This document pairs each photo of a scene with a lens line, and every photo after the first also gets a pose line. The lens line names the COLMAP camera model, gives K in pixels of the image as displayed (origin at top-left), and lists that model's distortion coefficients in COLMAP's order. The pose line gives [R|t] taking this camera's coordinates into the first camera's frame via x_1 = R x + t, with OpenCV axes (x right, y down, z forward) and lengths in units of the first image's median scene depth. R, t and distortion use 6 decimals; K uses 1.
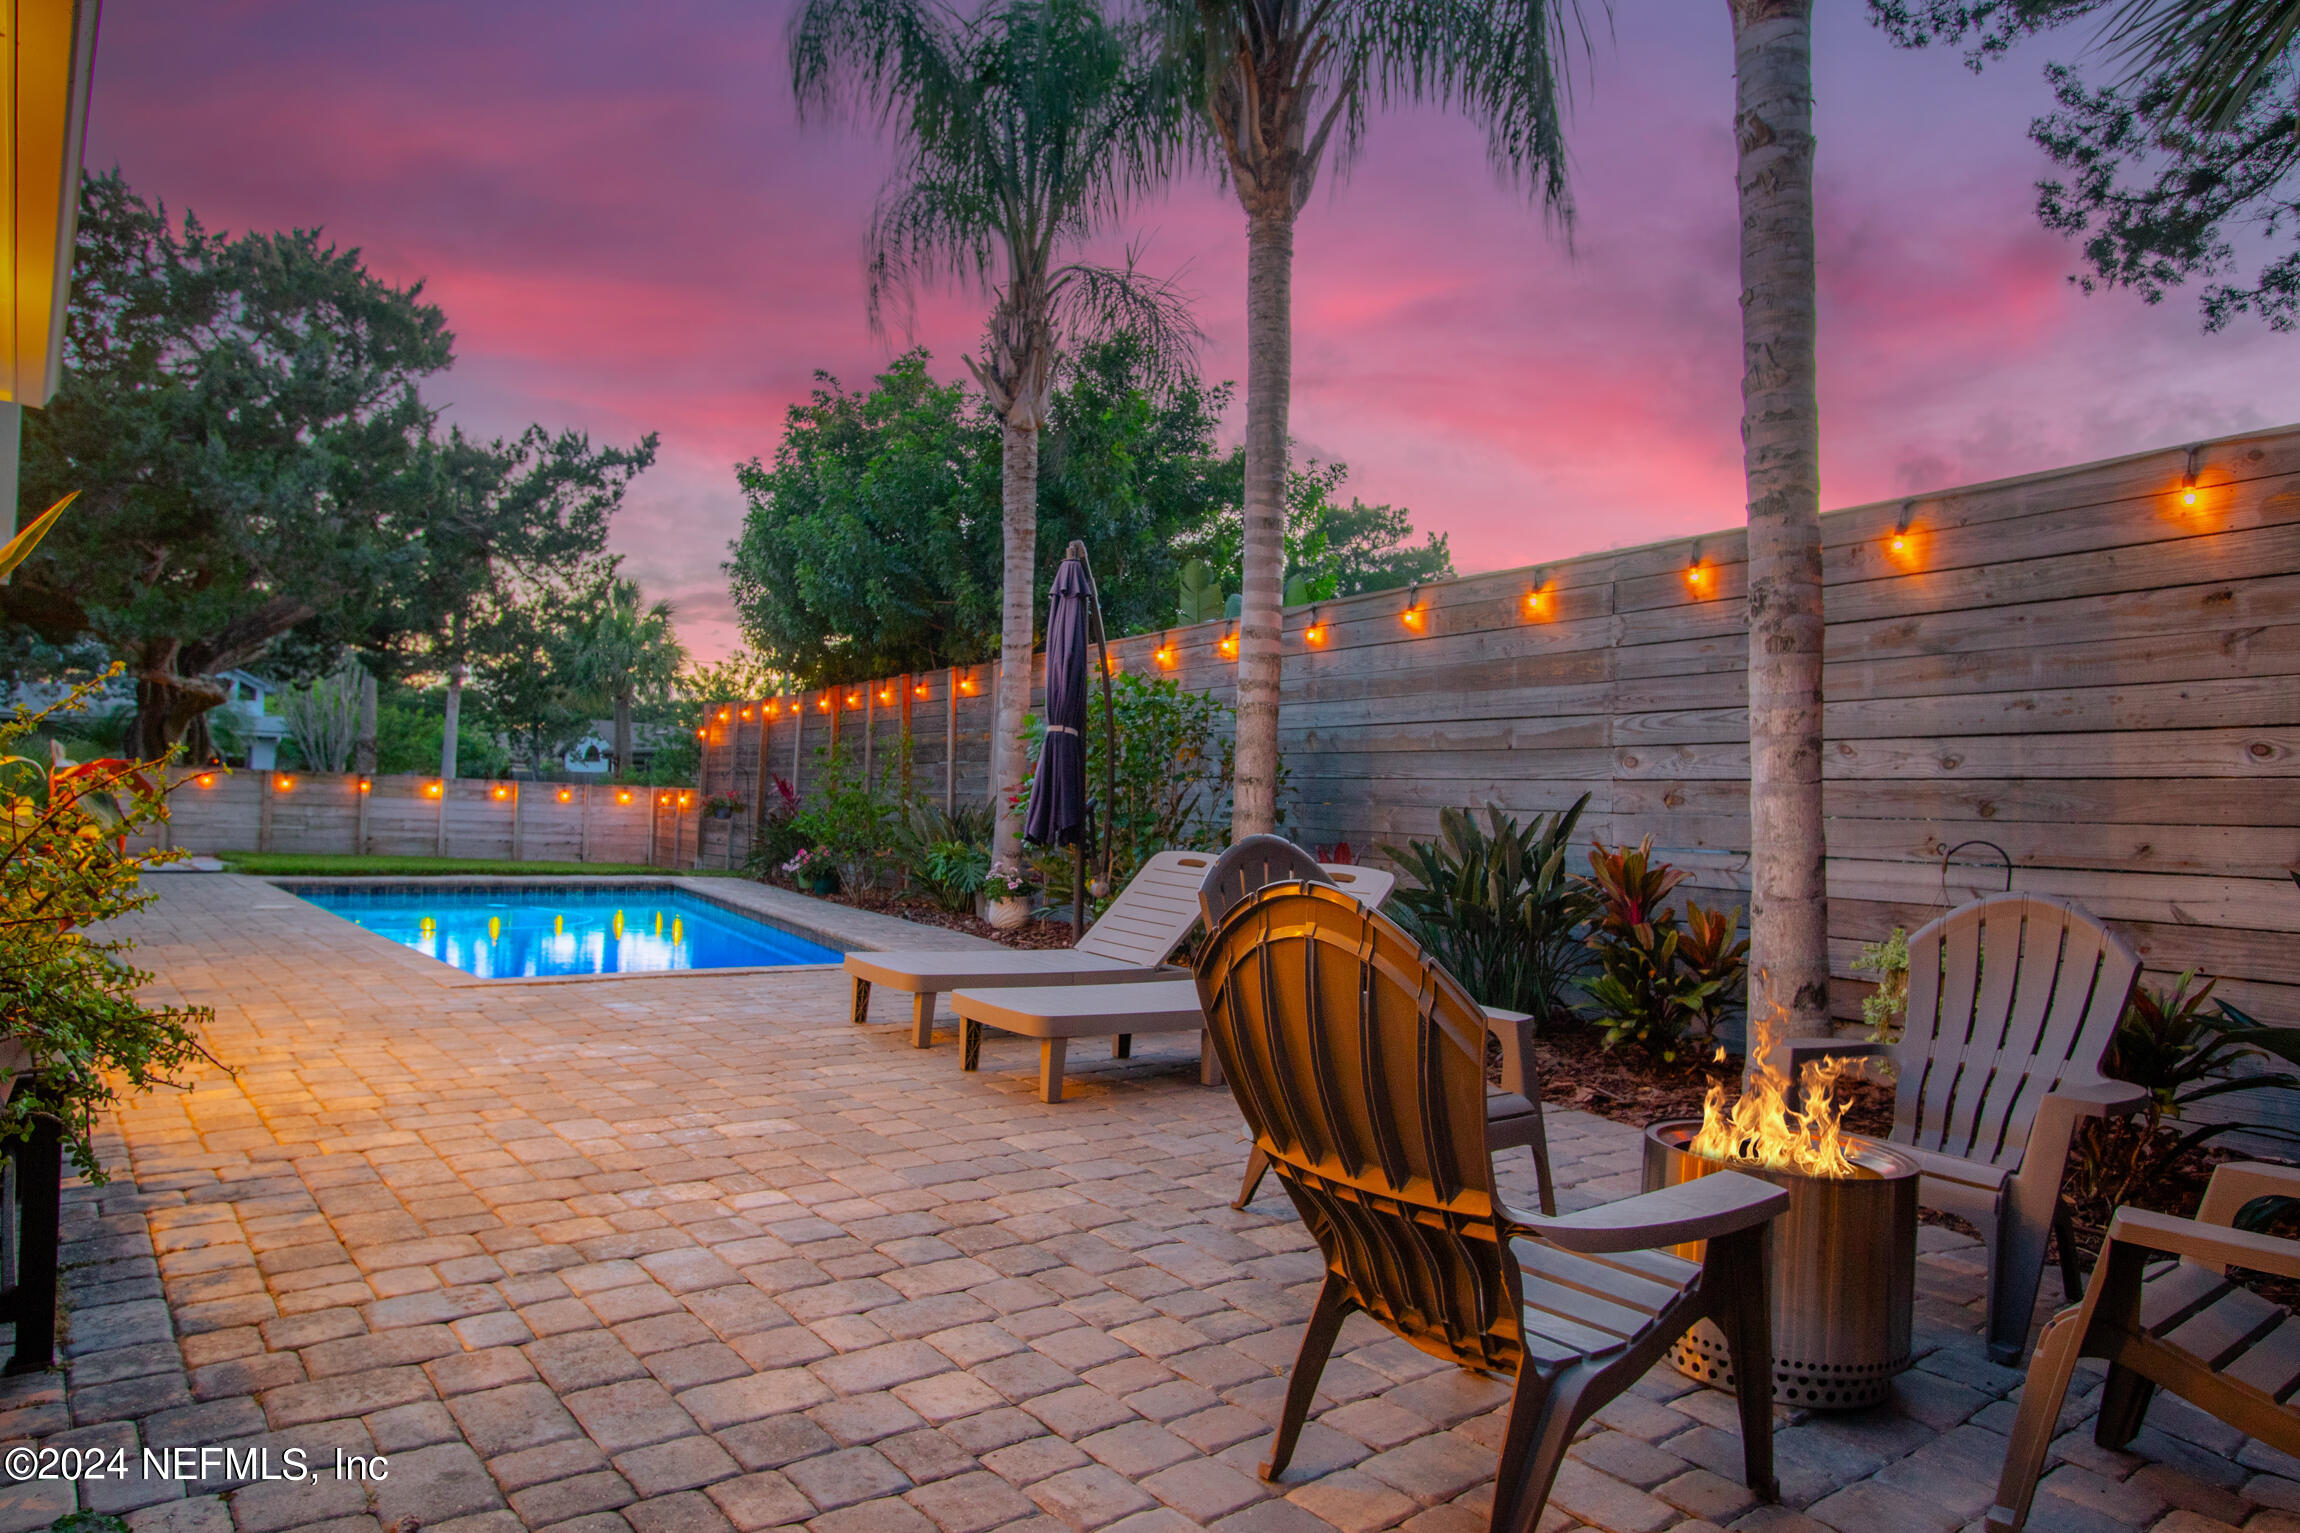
lens RADIAL K [[1421.2, 0, 1150.0], [0, 1421.2, 766.5], [0, 0, 1]] dist [0.002722, 0.001177]
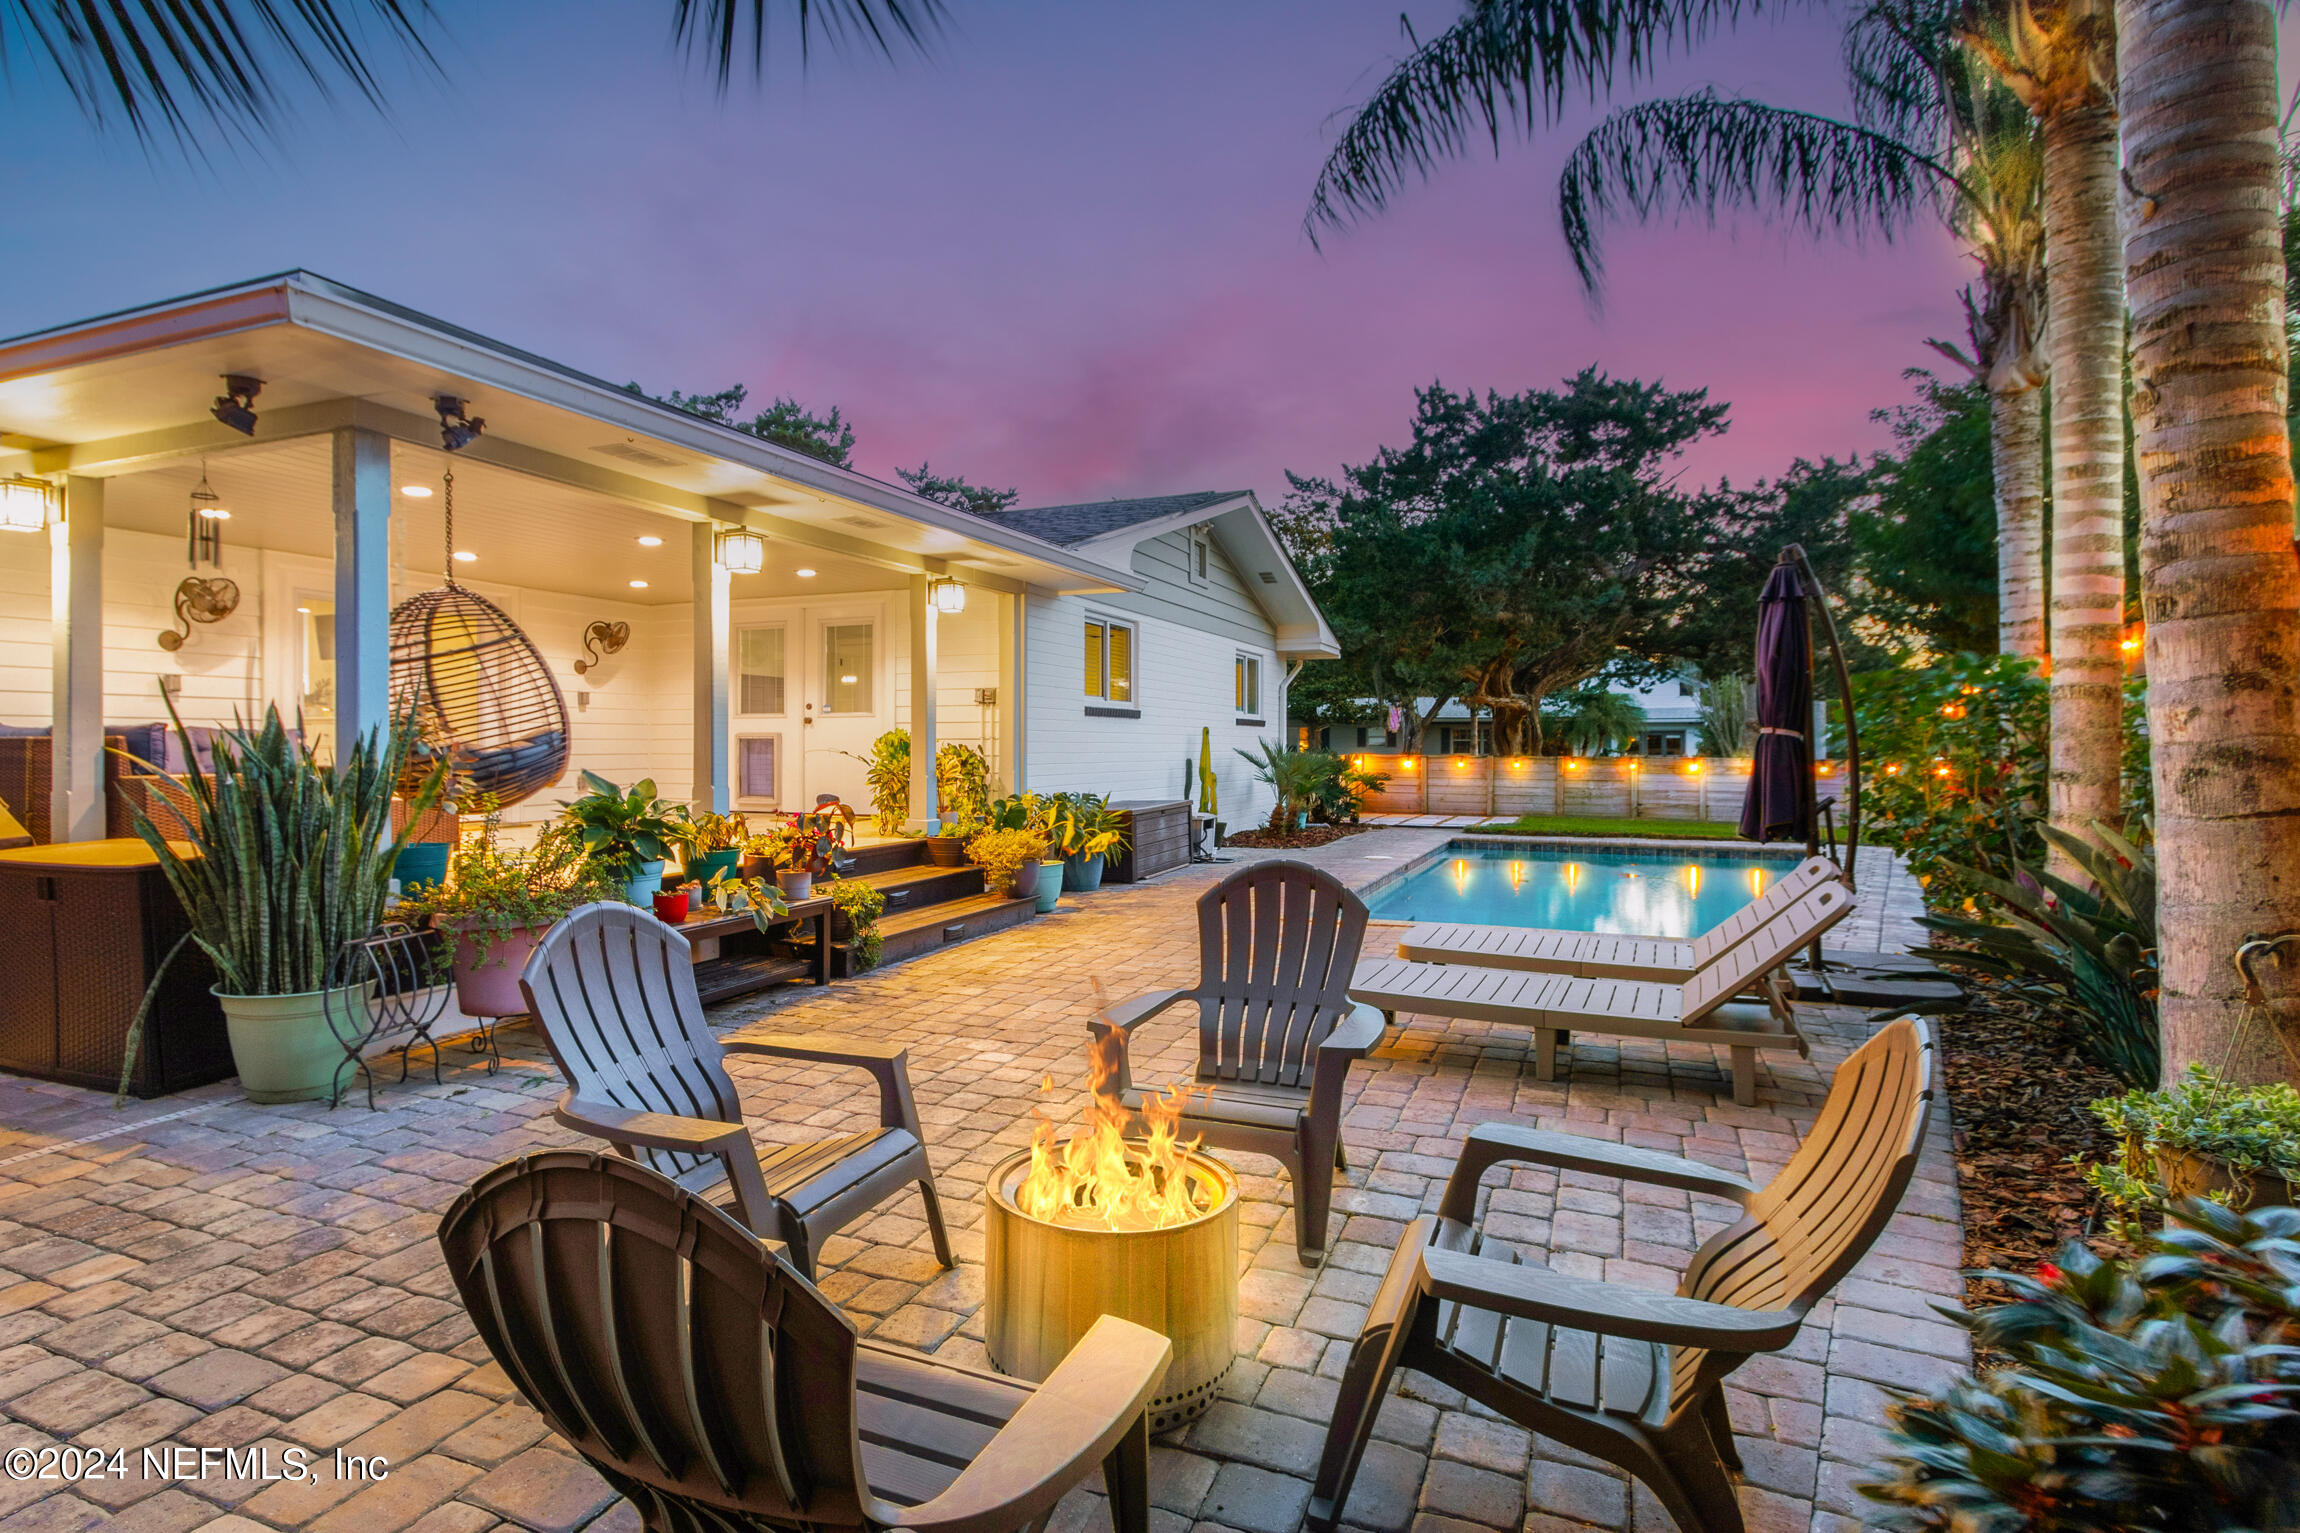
lens RADIAL K [[1114.7, 0, 1150.0], [0, 1114.7, 766.5], [0, 0, 1]] dist [-0.001211, -0.000118]
pose [[0.505068, -0.016134, -0.862929, 0.219618], [0.037312, 0.999299, 0.003155, -0.010397], [0.862273, -0.033791, 0.505316, 0.107346]]
